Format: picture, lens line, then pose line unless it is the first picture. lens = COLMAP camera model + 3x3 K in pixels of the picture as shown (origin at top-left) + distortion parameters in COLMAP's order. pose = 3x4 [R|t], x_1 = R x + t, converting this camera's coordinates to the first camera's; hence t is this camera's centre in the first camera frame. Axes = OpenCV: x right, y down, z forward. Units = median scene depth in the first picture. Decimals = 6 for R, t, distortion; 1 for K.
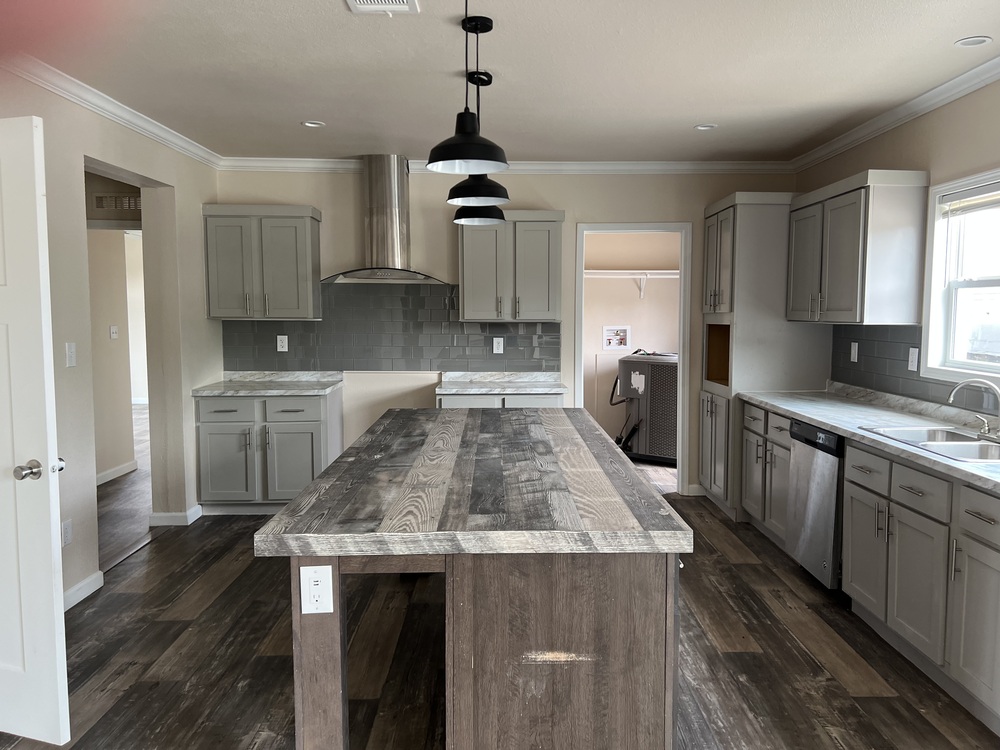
lens RADIAL K [[772.9, 0, 500.0], [0, 772.9, 375.0], [0, 0, 1]] dist [0.008821, -0.003527]
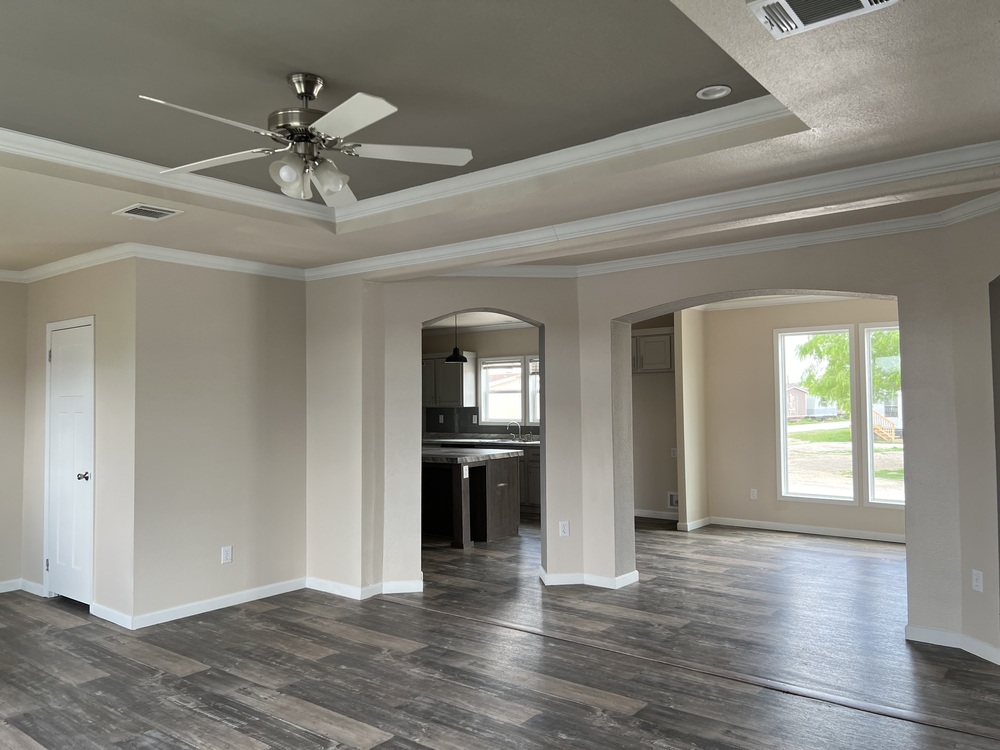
lens RADIAL K [[772.9, 0, 500.0], [0, 772.9, 375.0], [0, 0, 1]] dist [0.008821, -0.003527]
pose [[0.632935, 0.014702, 0.774065, -1.581398], [0.080790, 0.993107, -0.084922, 0.066095], [-0.769978, 0.116287, 0.627384, -0.832983]]
